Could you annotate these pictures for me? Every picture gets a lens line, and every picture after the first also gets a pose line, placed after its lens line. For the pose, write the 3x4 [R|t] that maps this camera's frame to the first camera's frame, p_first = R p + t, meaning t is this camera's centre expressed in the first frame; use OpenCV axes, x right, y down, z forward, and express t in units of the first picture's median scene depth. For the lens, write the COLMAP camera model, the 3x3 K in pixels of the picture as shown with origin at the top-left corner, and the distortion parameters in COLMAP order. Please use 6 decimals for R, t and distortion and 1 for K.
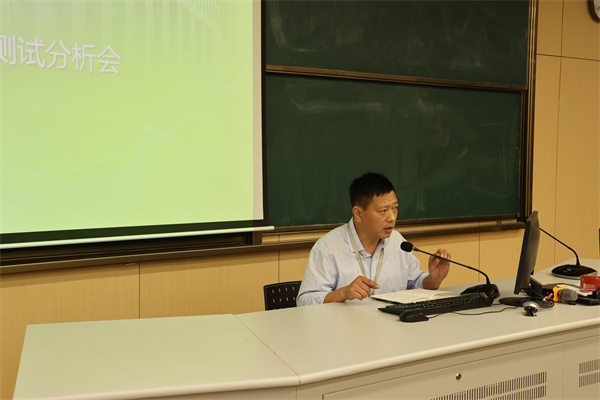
lens RADIAL K [[783.8, 0, 300.0], [0, 783.8, 200.0], [0, 0, 1]] dist [0.132349, 0.036458]
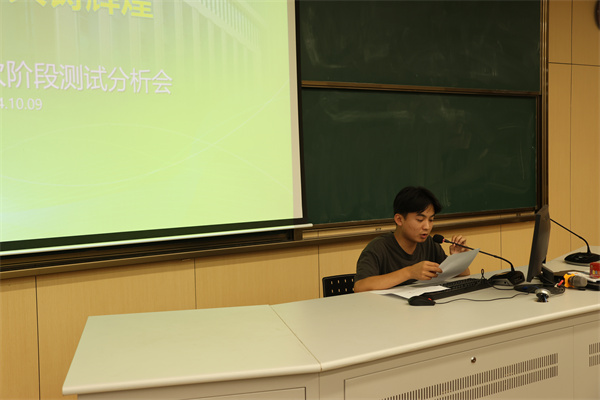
lens RADIAL K [[676.7, 0, 300.0], [0, 676.7, 200.0], [0, 0, 1]] dist [0.047074, 0.059779]
pose [[0.997079, -0.027161, -0.071379, 0.018072], [0.027204, 0.999630, -0.000368, -0.000589], [0.071363, -0.001575, 0.997449, 0.029499]]
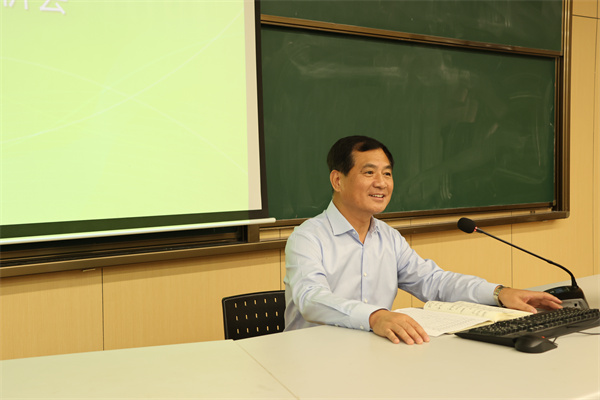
lens RADIAL K [[783.8, 0, 300.0], [0, 783.8, 200.0], [0, 0, 1]] dist [0.132349, 0.036458]
pose [[0.999465, -0.019097, 0.026539, -0.026713], [0.019165, 0.999814, -0.002302, 0.016286], [-0.026490, 0.002809, 0.999645, 0.198945]]
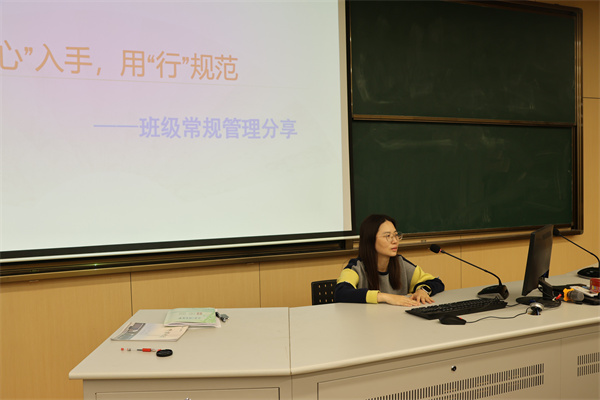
lens RADIAL K [[542.4, 0, 300.0], [0, 542.4, 200.0], [0, 0, 1]] dist [-0.042050, 0.012138]
pose [[0.969287, -0.018755, -0.245217, 0.087122], [0.012575, 0.999563, -0.026743, -0.003121], [0.245611, 0.022838, 0.969099, 0.084115]]
